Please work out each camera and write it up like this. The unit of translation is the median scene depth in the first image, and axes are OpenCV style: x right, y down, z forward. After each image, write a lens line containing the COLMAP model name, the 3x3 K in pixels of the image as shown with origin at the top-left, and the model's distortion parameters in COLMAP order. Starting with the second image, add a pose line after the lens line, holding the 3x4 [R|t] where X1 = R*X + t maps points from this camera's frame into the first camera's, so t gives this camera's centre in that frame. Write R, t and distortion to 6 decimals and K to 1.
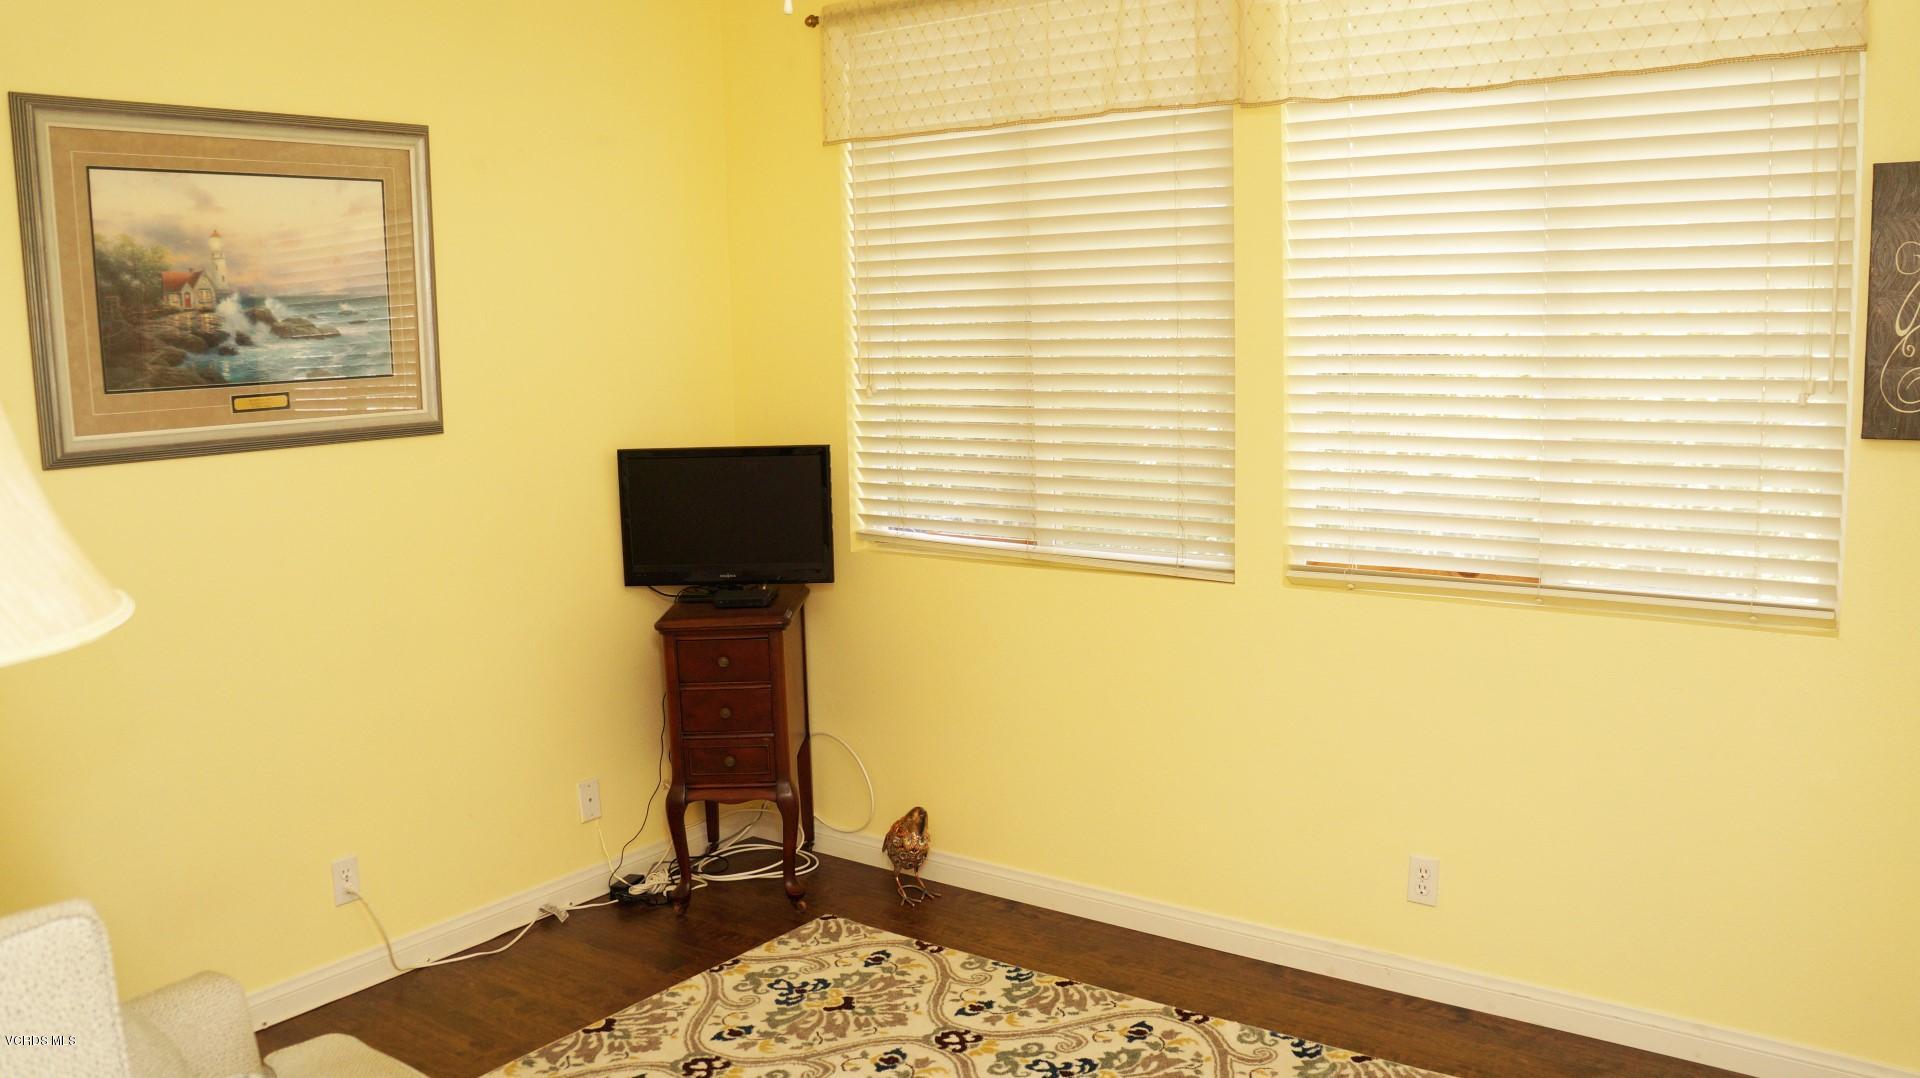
lens RADIAL K [[1530.7, 0, 966.1], [0, 1530.7, 531.9], [0, 0, 1]] dist [-0.188228, 0.135091]
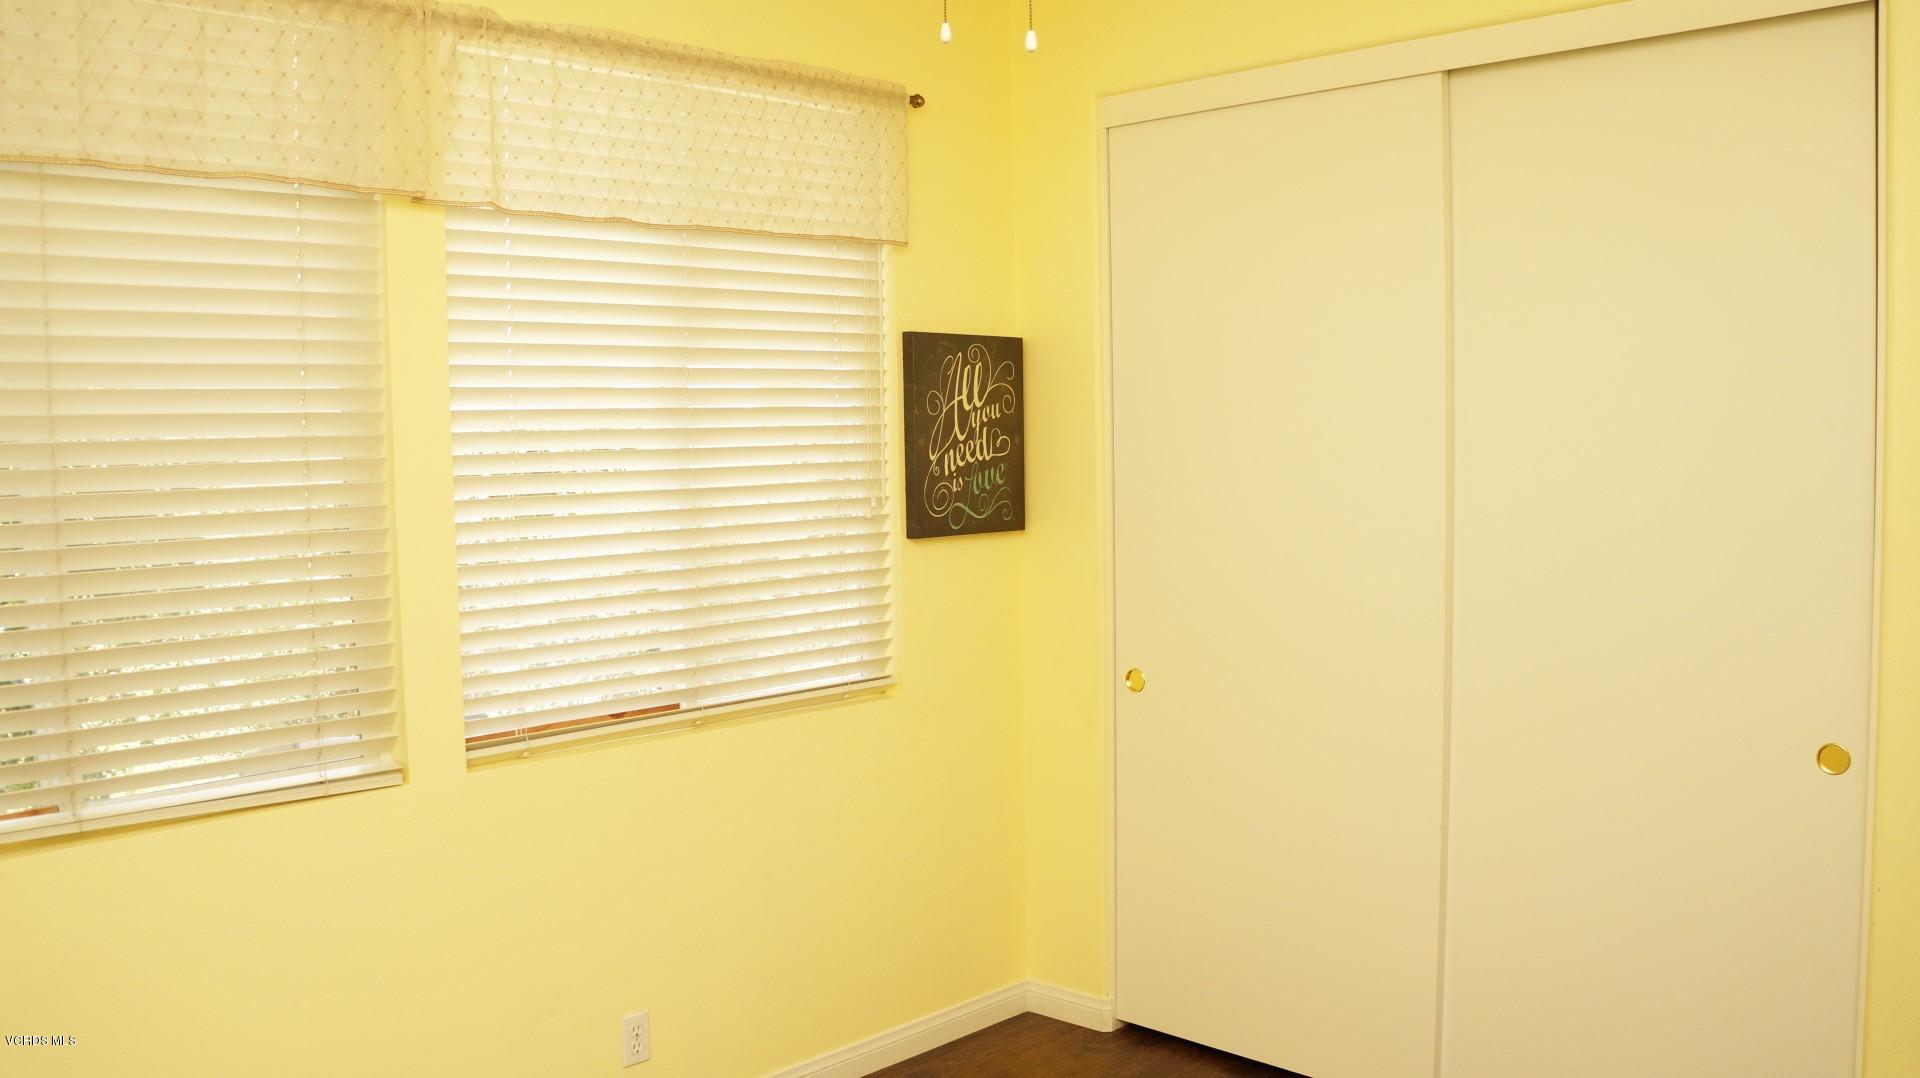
lens RADIAL K [[1530.7, 0, 966.1], [0, 1530.7, 531.9], [0, 0, 1]] dist [-0.188228, 0.135091]
pose [[0.125526, -0.041174, 0.991236, -0.641748], [0.151593, 0.988201, 0.021851, -0.080901], [-0.980440, 0.147521, 0.130286, 0.669481]]
